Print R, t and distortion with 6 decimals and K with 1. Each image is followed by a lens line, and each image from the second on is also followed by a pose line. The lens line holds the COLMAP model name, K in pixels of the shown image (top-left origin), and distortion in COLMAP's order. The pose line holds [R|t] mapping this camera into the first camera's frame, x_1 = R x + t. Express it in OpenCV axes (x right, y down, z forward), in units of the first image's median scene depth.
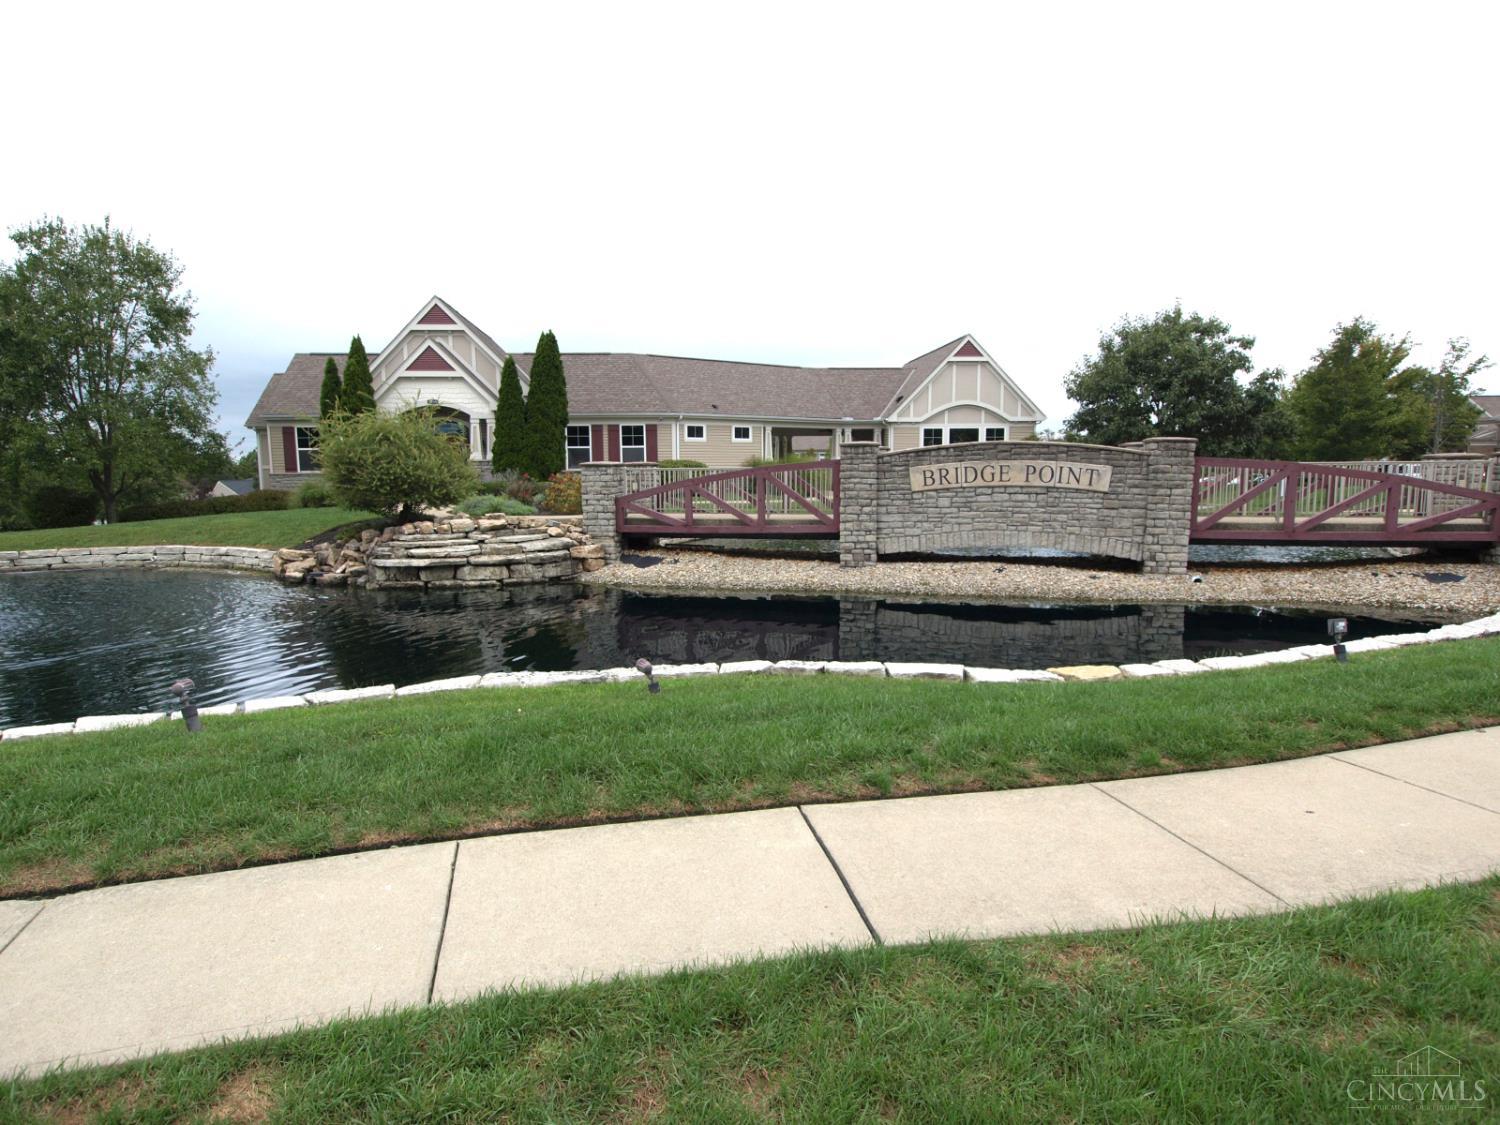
lens RADIAL K [[786.0, 0, 748.6], [0, 786.0, 561.4], [0, 0, 1]] dist [-0.015392, 0.000032]
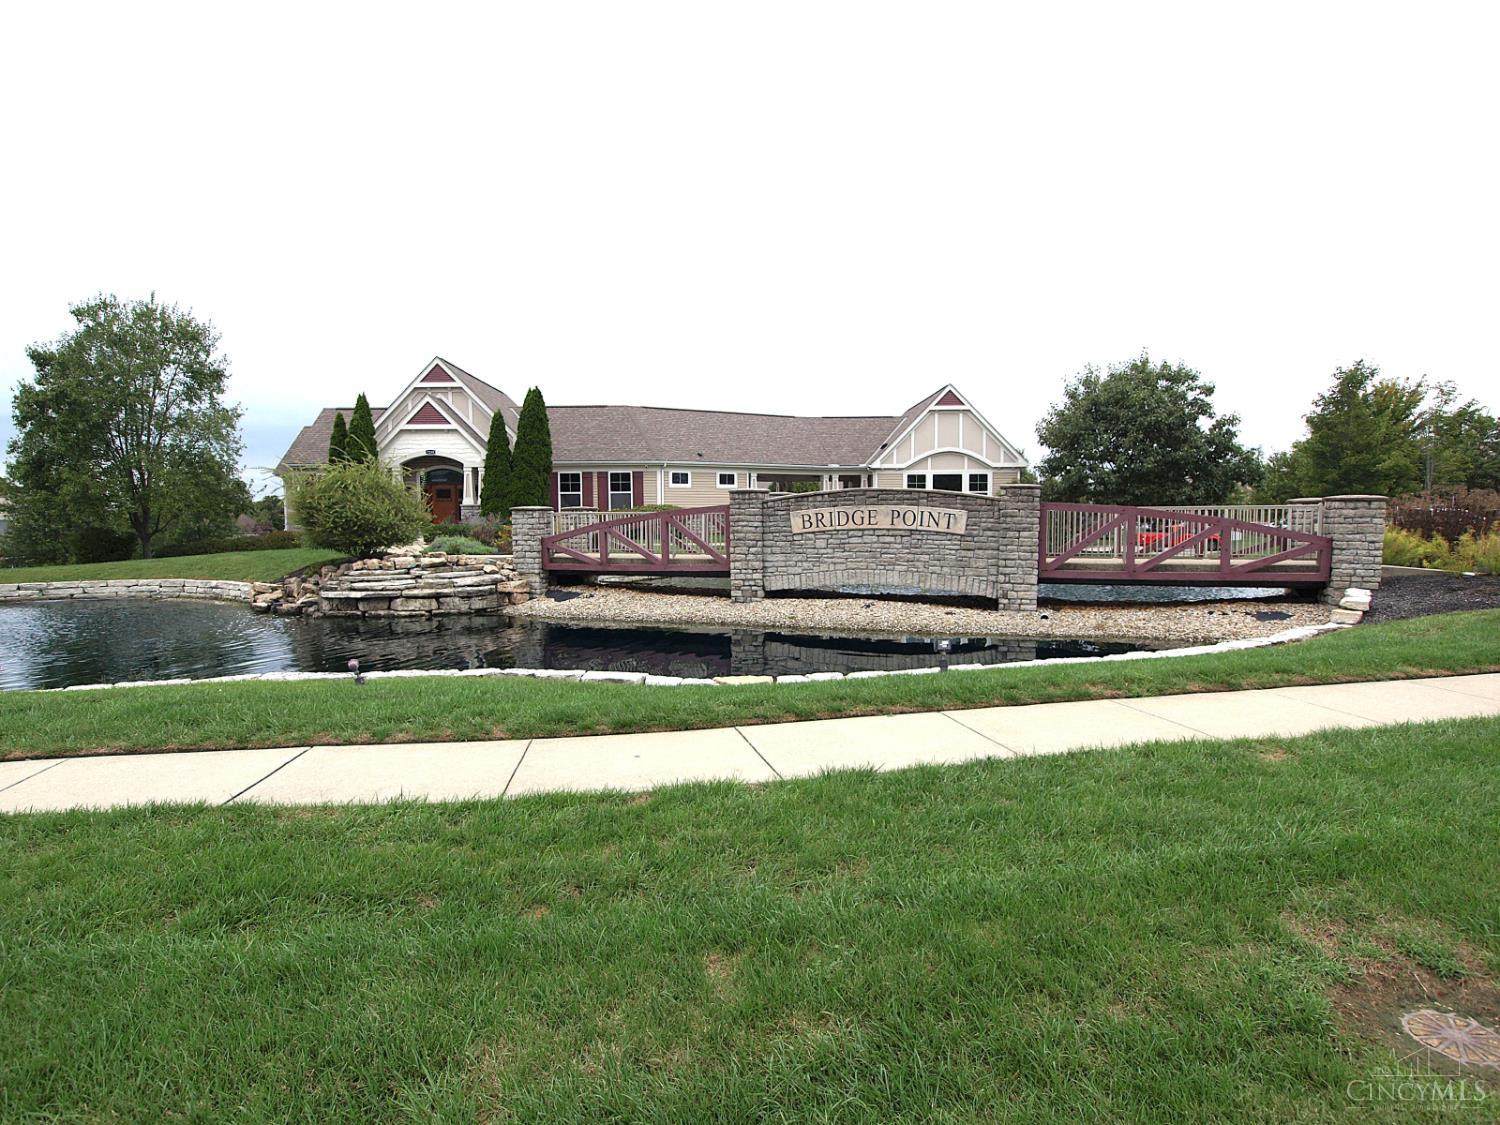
lens RADIAL K [[786.0, 0, 754.5], [0, 786.0, 568.7], [0, 0, 1]] dist [-0.015392, 0.000032]
pose [[0.997109, 0.006447, -0.075714, 0.160843], [-0.009976, 0.998877, -0.046326, 0.007442], [0.075330, 0.046948, 0.996053, -0.062054]]
